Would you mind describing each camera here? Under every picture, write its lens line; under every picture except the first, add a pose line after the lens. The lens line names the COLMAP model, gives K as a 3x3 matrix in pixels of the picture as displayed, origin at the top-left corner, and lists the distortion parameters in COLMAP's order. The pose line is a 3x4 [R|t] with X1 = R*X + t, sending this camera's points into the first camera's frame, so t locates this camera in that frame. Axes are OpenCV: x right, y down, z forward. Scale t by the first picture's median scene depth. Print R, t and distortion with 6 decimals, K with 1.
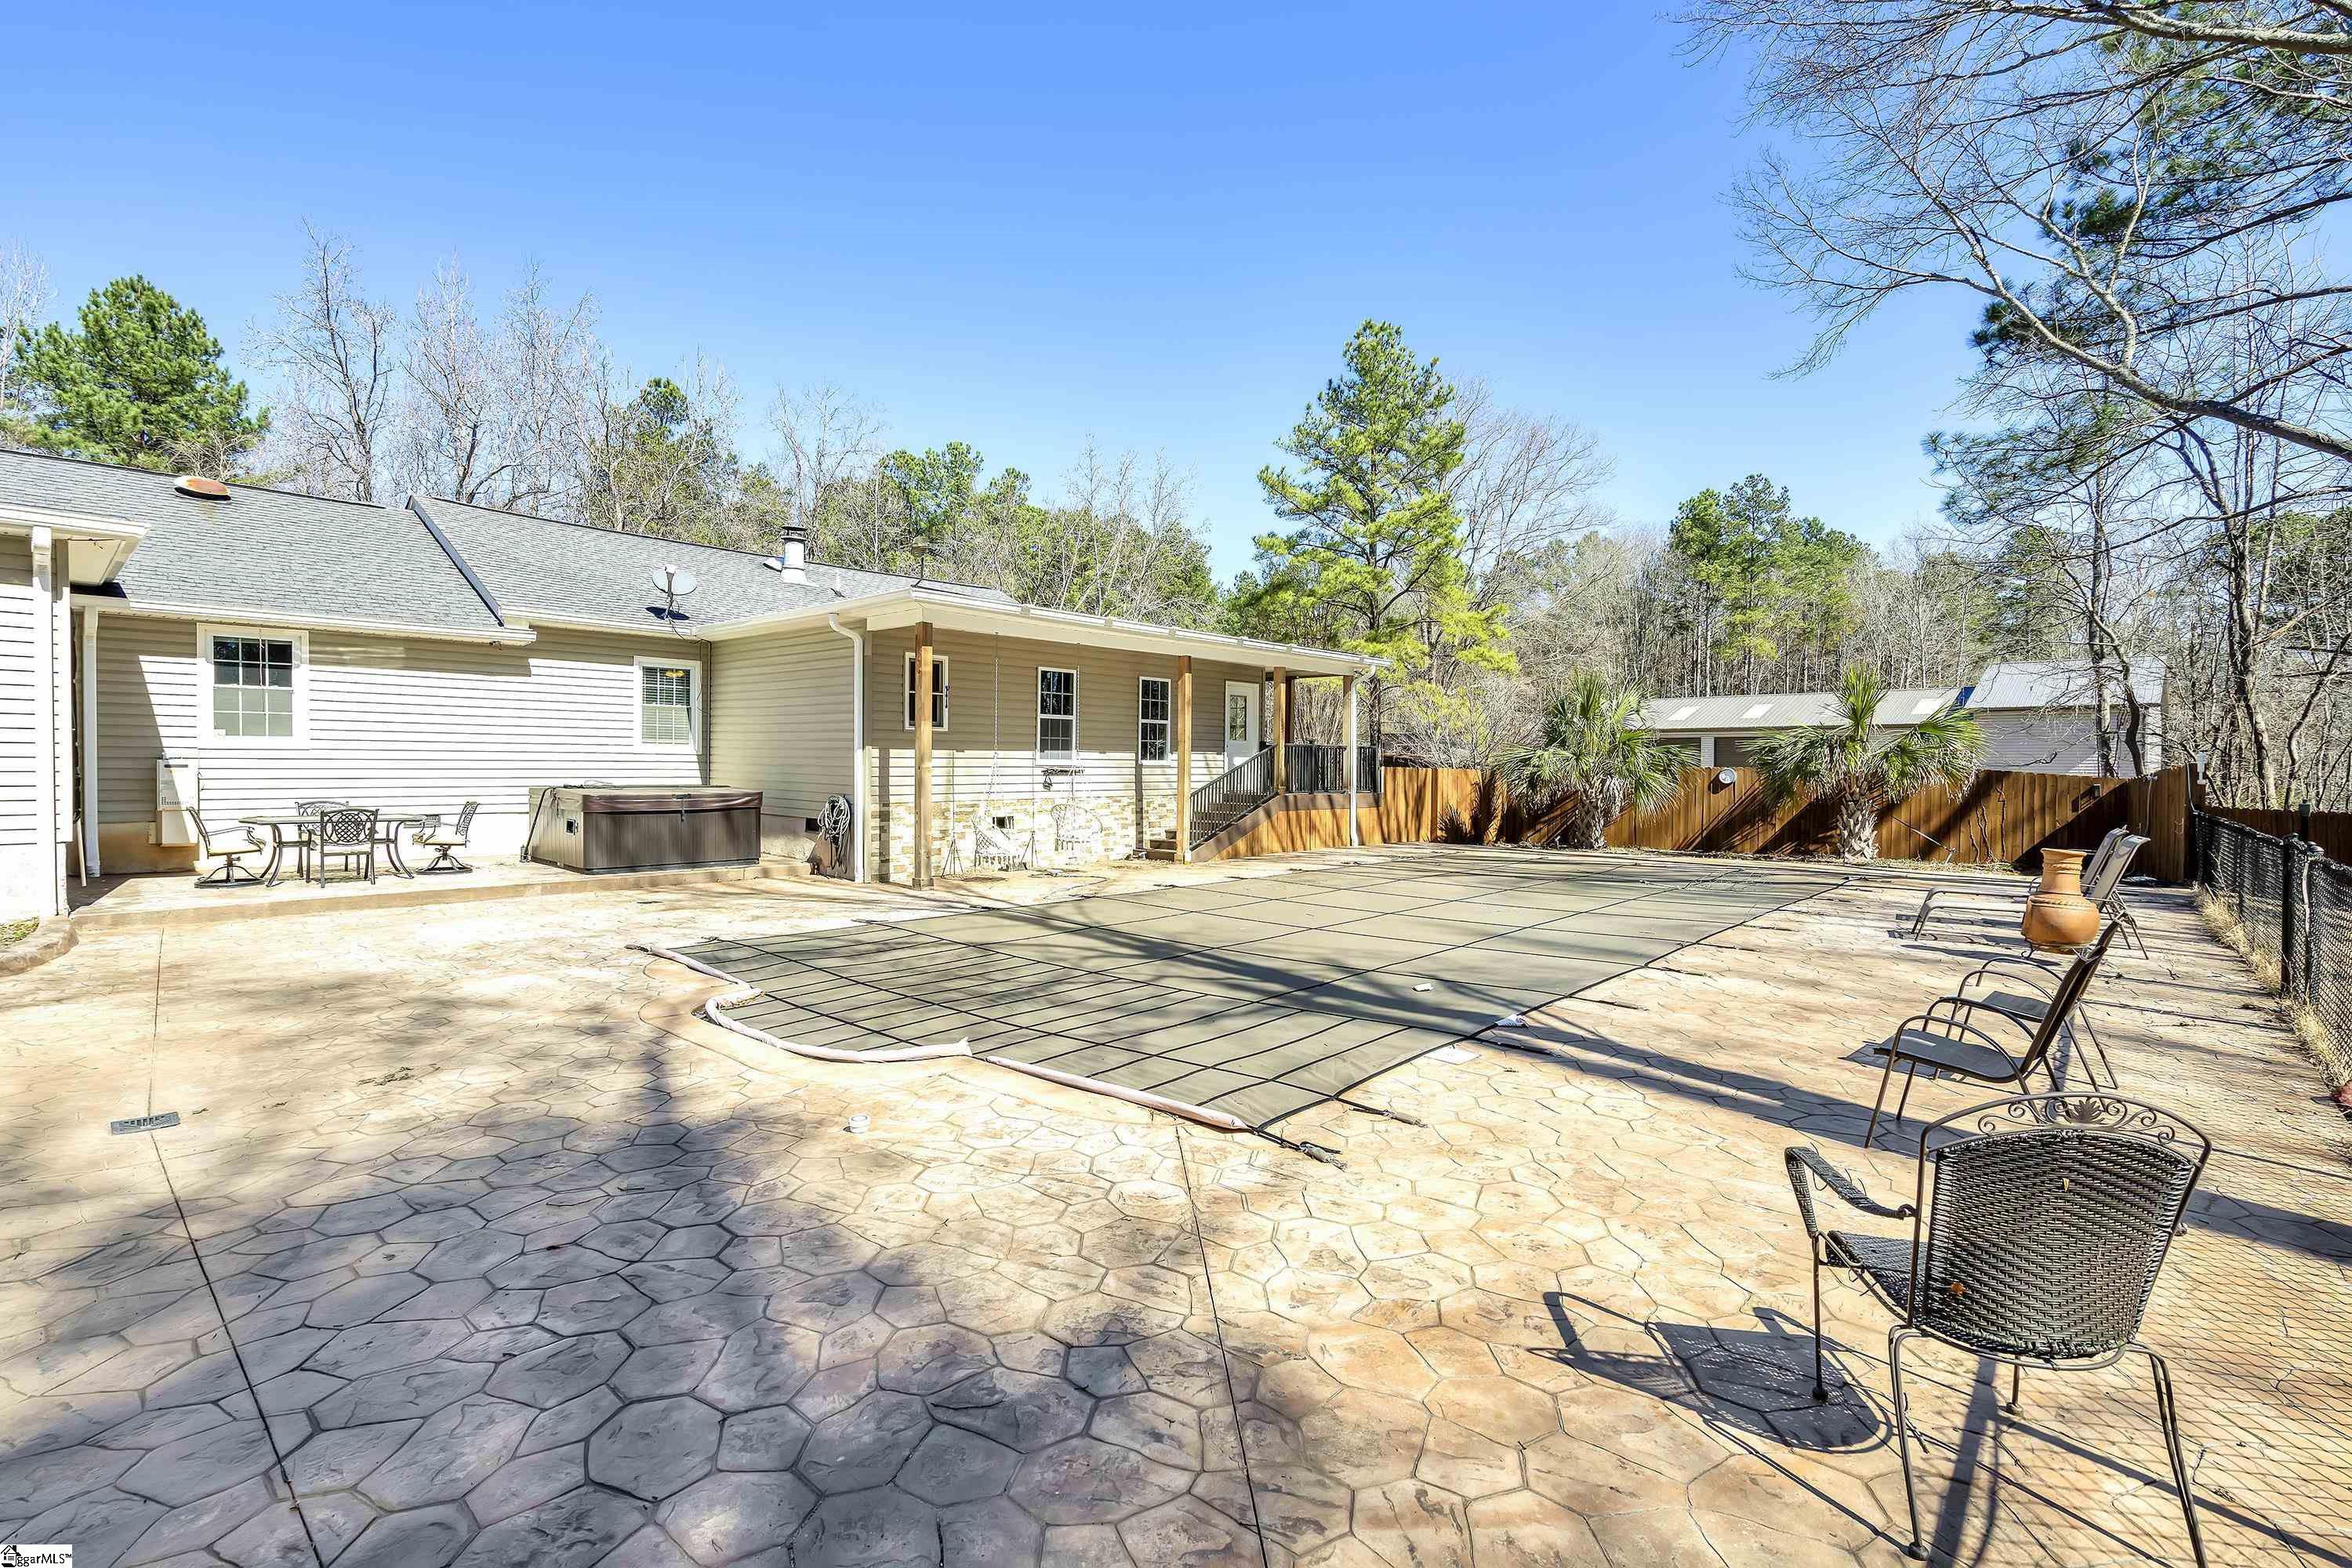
lens RADIAL K [[1058.9, 0, 1176.0], [0, 1058.9, 779.3], [0, 0, 1]] dist [0.000871, 0.000597]
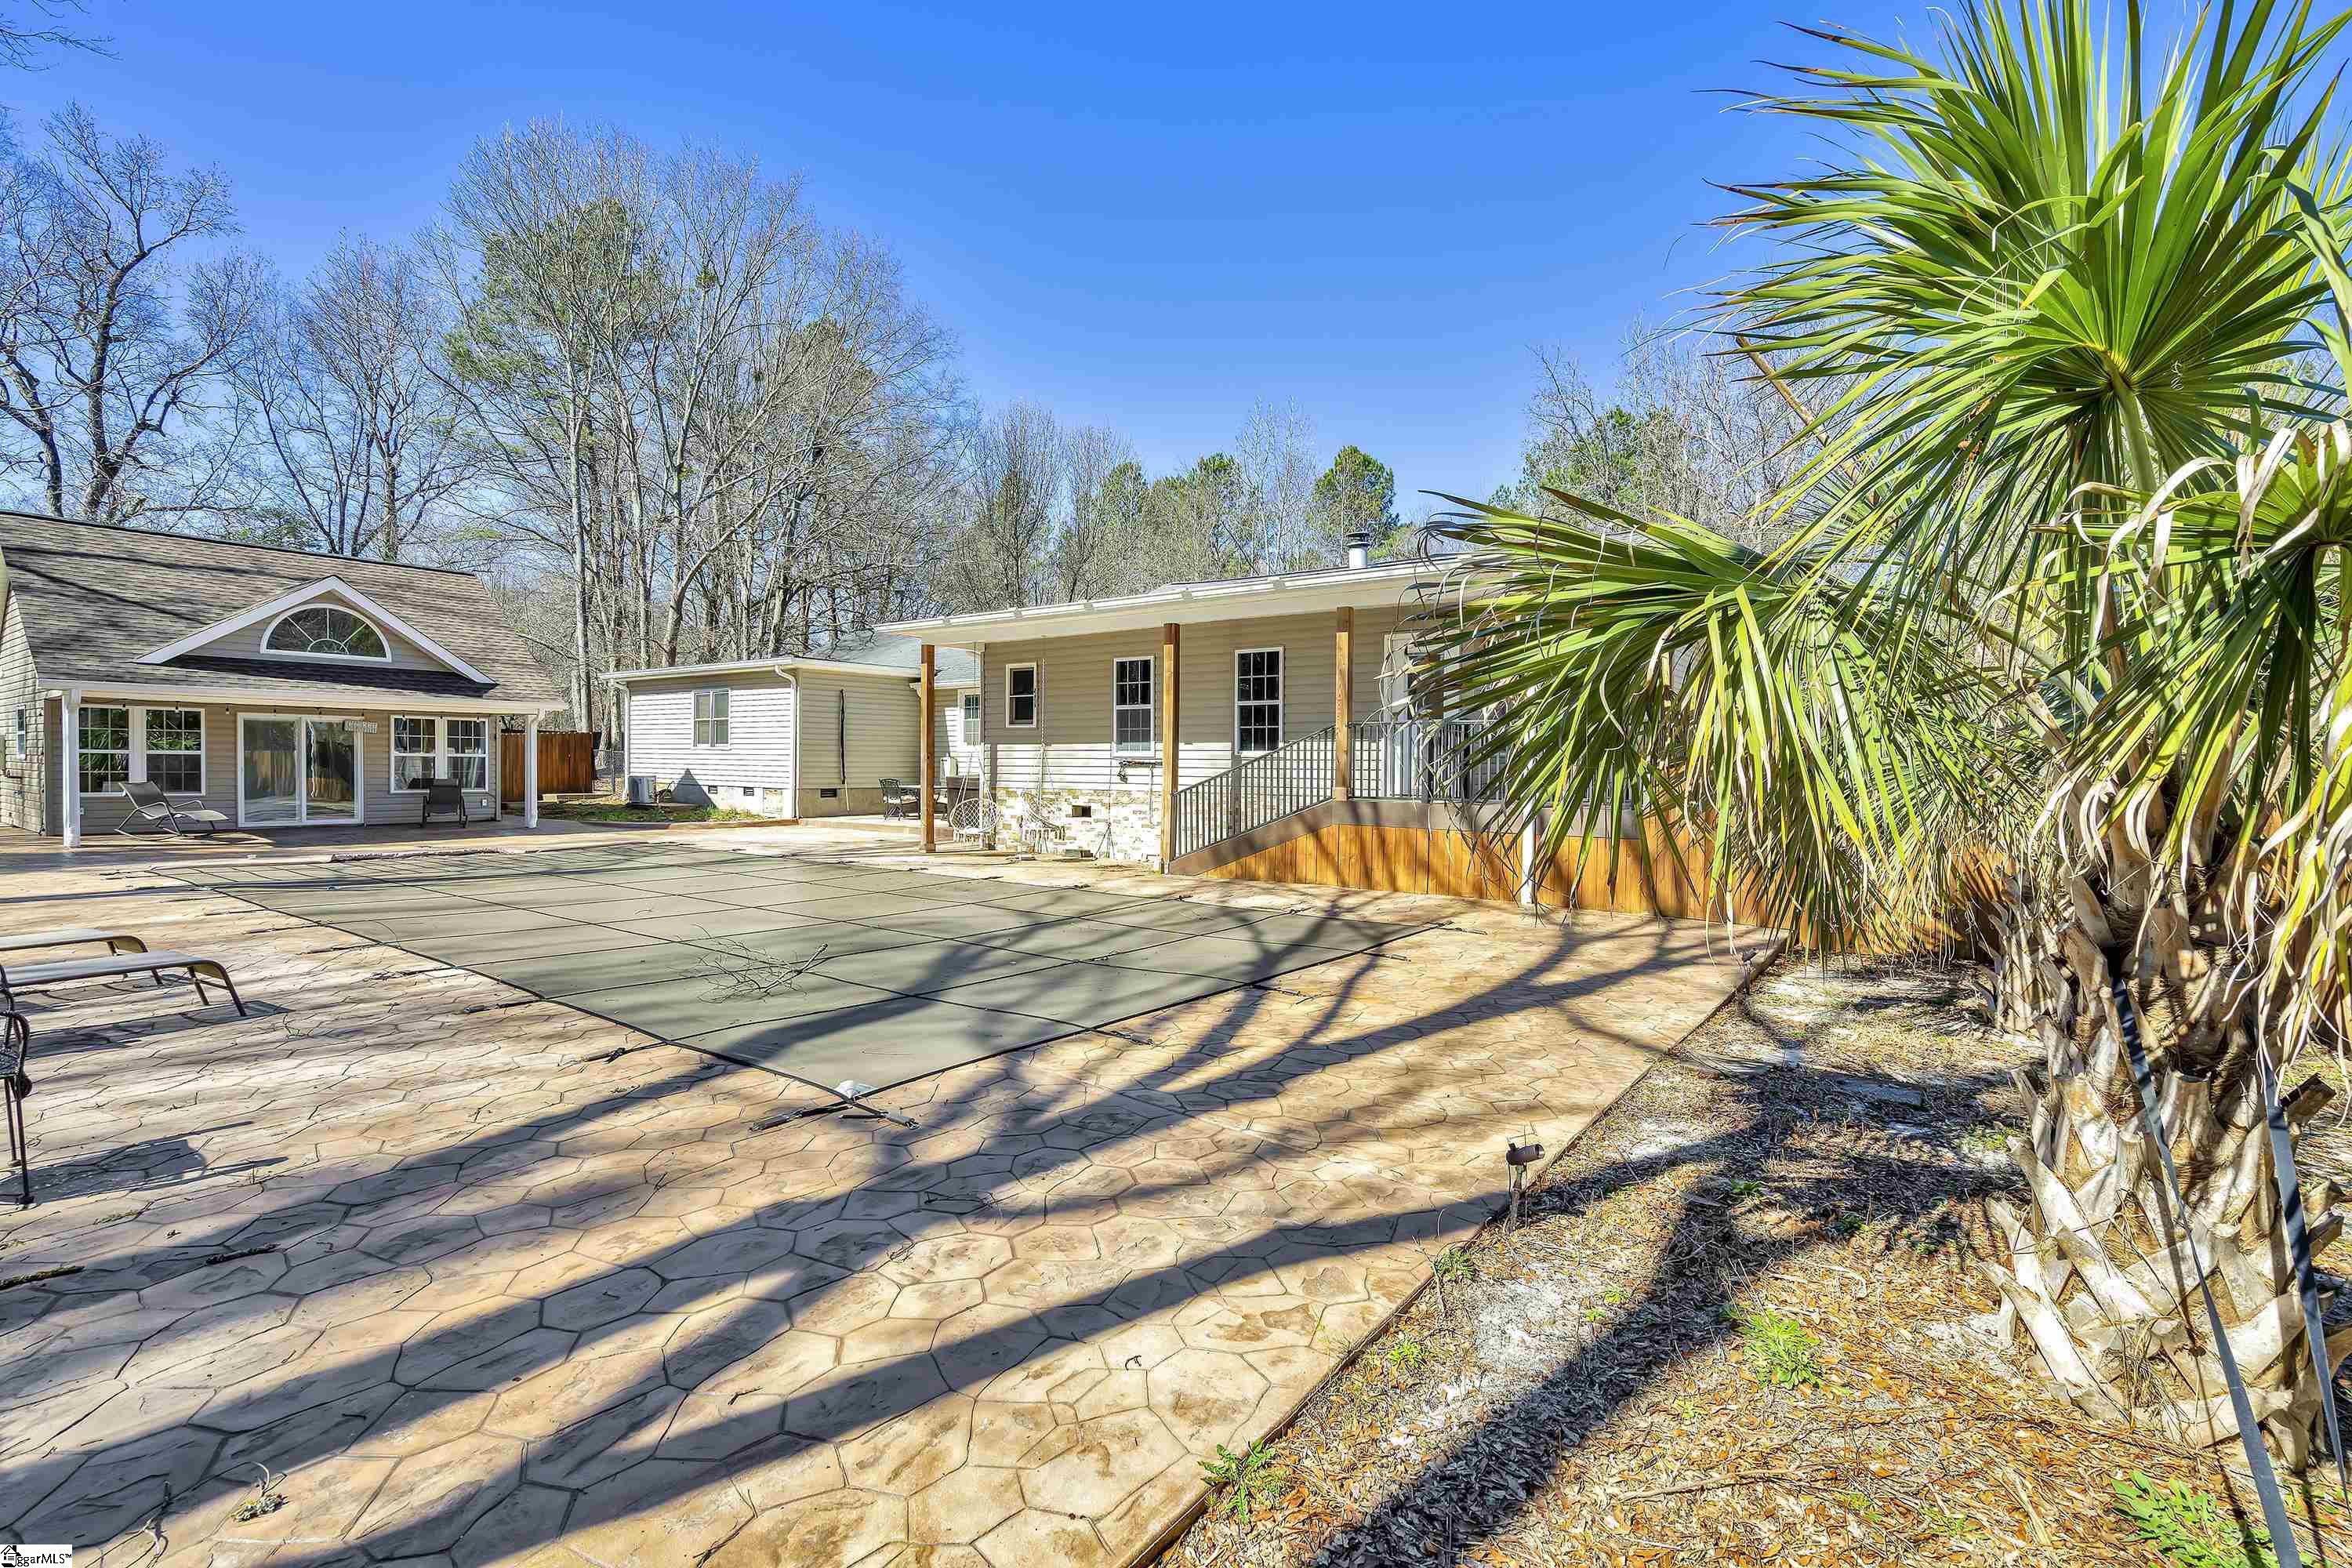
lens RADIAL K [[1058.9, 0, 1178.2], [0, 1058.9, 774.7], [0, 0, 1]] dist [0.000871, 0.000597]
pose [[0.039211, 0.011553, -0.999164, 0.858607], [-0.017600, 0.999786, 0.010870, -0.008266], [0.999076, 0.017160, 0.039406, 0.997441]]
